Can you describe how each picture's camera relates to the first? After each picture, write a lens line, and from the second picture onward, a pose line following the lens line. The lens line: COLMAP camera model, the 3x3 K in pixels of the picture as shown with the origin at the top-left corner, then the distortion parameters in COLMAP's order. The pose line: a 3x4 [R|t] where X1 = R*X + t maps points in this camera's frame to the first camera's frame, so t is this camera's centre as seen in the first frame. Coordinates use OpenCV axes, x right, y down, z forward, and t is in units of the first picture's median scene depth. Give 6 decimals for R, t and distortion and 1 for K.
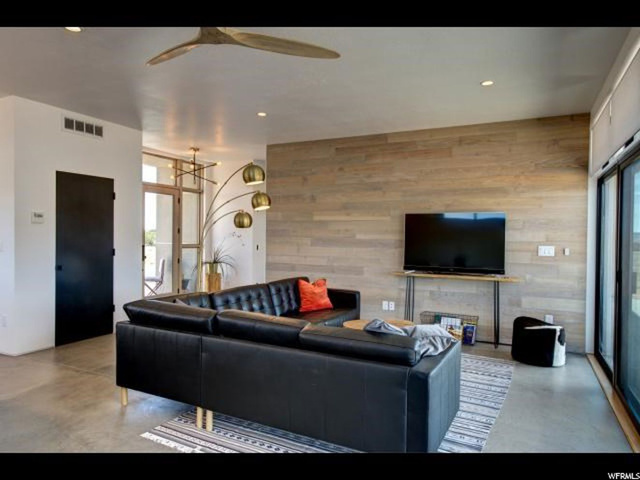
lens RADIAL K [[438.1, 0, 315.1], [0, 438.1, 238.9], [0, 0, 1]] dist [0.001570, -0.008148]
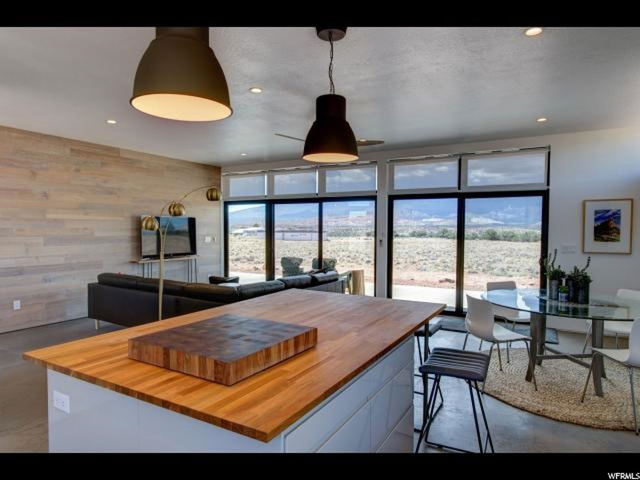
lens RADIAL K [[421.0, 0, 318.5], [0, 421.0, 236.8], [0, 0, 1]] dist [0.050961, -0.001861]
pose [[0.029974, -0.038629, 0.998804, -0.984228], [-0.000134, 0.999253, 0.038650, -0.041173], [-0.999551, -0.001293, 0.029947, 0.406603]]
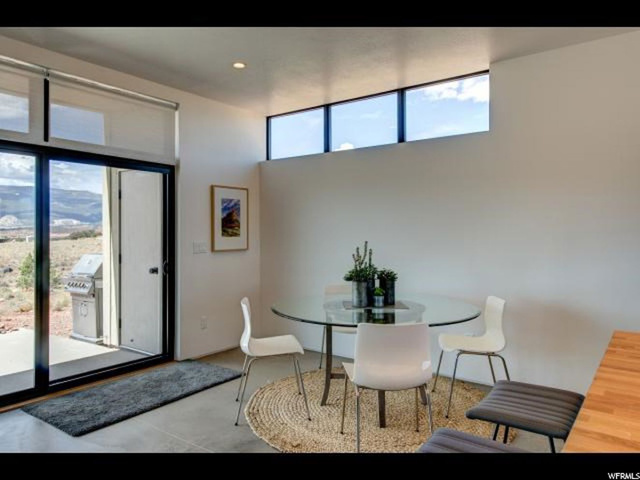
lens RADIAL K [[446.2, 0, 305.7], [0, 446.2, 230.1], [0, 0, 1]] dist [0.012935, 0.000494]
pose [[-0.985180, -0.009303, 0.171269, -0.312463], [-0.010492, 0.999927, -0.006041, -0.003284], [-0.171200, -0.007749, -0.985206, 0.593274]]
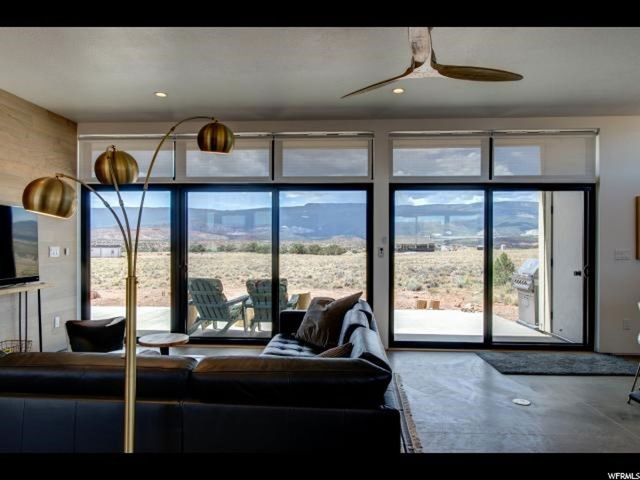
lens RADIAL K [[446.2, 0, 322.6], [0, 446.2, 242.0], [0, 0, 1]] dist [0.012935, 0.000494]
pose [[-0.441708, -0.015331, 0.897028, -0.510609], [-0.005630, 0.999882, 0.014317, -0.009447], [-0.897141, 0.001274, -0.441742, 0.748156]]
